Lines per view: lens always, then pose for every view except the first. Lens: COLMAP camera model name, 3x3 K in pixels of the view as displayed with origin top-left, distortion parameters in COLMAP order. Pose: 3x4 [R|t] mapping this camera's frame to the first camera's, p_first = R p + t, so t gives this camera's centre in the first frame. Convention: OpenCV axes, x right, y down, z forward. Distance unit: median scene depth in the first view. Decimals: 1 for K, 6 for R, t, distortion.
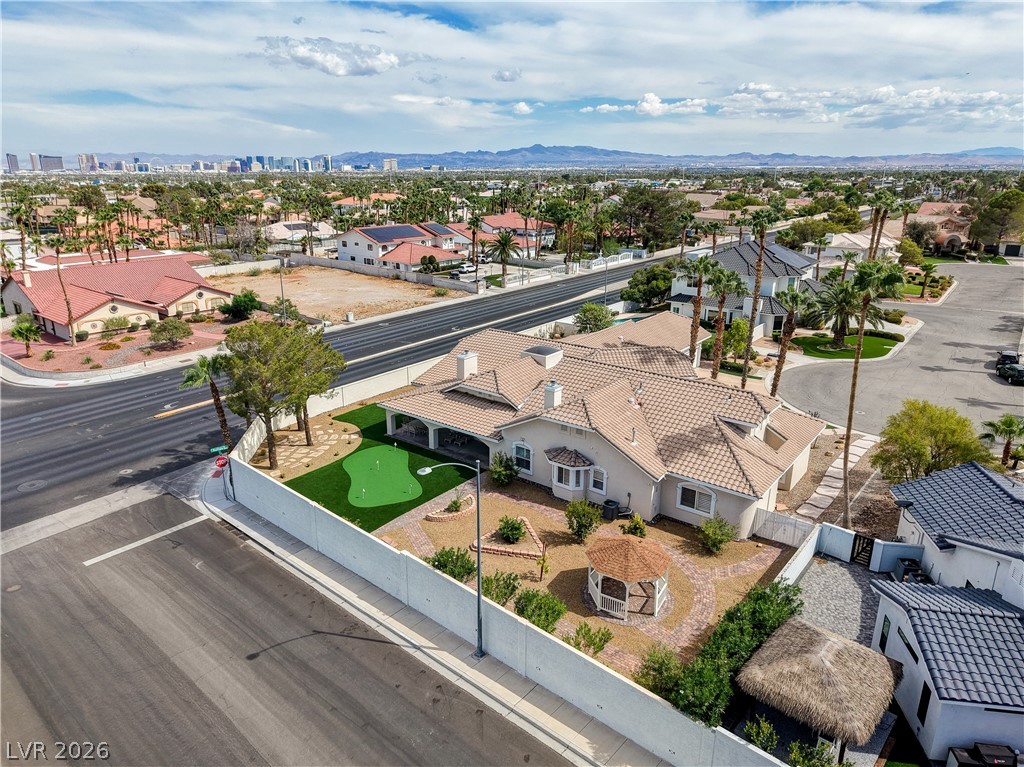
lens RADIAL K [[693.2, 0, 513.5], [0, 693.2, 361.3], [0, 0, 1]] dist [0.023022, -0.021466]
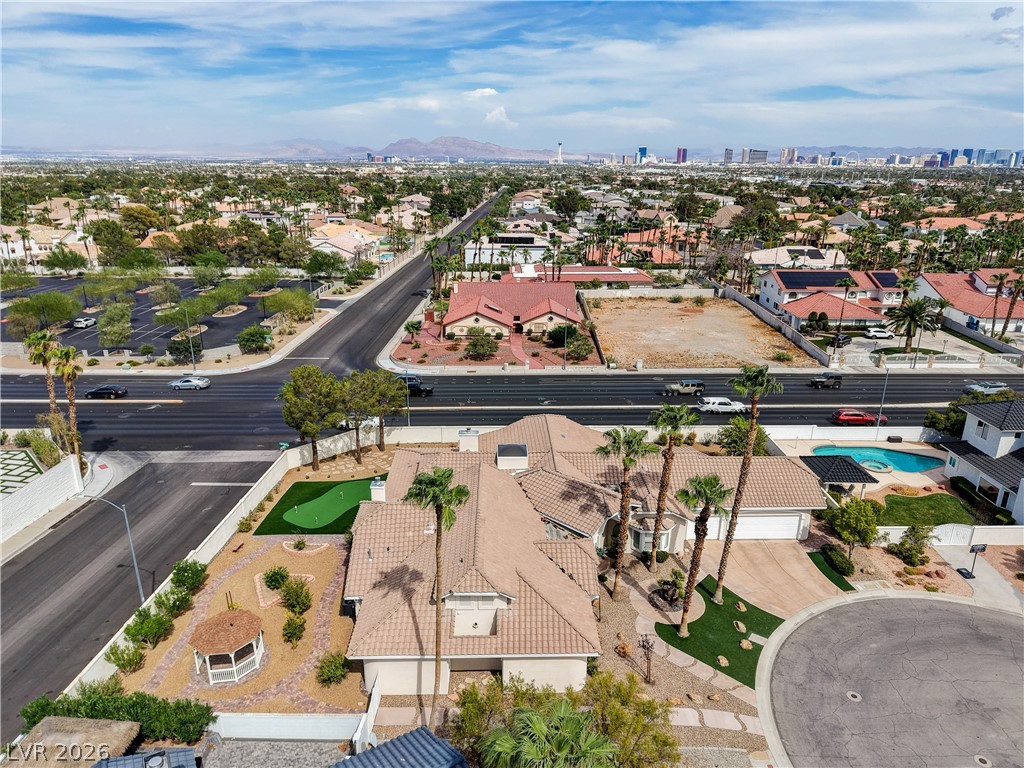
lens RADIAL K [[693.2, 0, 513.3], [0, 693.2, 377.2], [0, 0, 1]] dist [0.023022, -0.021466]
pose [[0.624425, 0.239082, -0.743595, 0.959731], [-0.216544, 0.967674, 0.129289, -0.313684], [0.750468, 0.080289, 0.656012, 0.401311]]
